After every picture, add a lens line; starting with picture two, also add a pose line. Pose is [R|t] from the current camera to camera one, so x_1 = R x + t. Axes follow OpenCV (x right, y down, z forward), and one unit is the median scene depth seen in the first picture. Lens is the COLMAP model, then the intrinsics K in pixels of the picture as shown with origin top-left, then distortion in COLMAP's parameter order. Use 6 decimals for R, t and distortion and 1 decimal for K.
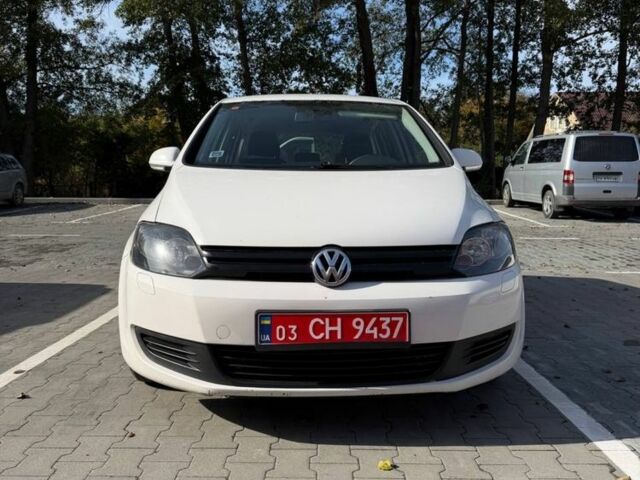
lens RADIAL K [[598.5, 0, 320.0], [0, 598.5, 240.0], [0, 0, 1]] dist [0.126967, -0.267879]
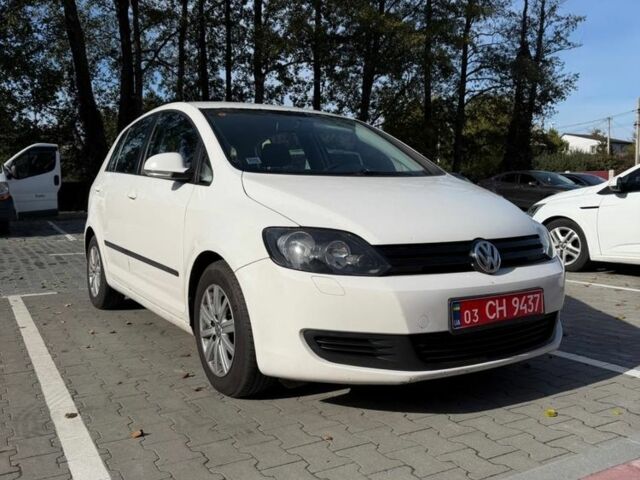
lens RADIAL K [[598.5, 0, 320.0], [0, 598.5, 240.0], [0, 0, 1]] dist [0.126967, -0.267879]
pose [[0.868673, -0.045477, 0.493293, -0.800234], [0.056173, 0.998397, -0.006877, 0.001975], [-0.492190, 0.033683, 0.869836, 0.130629]]
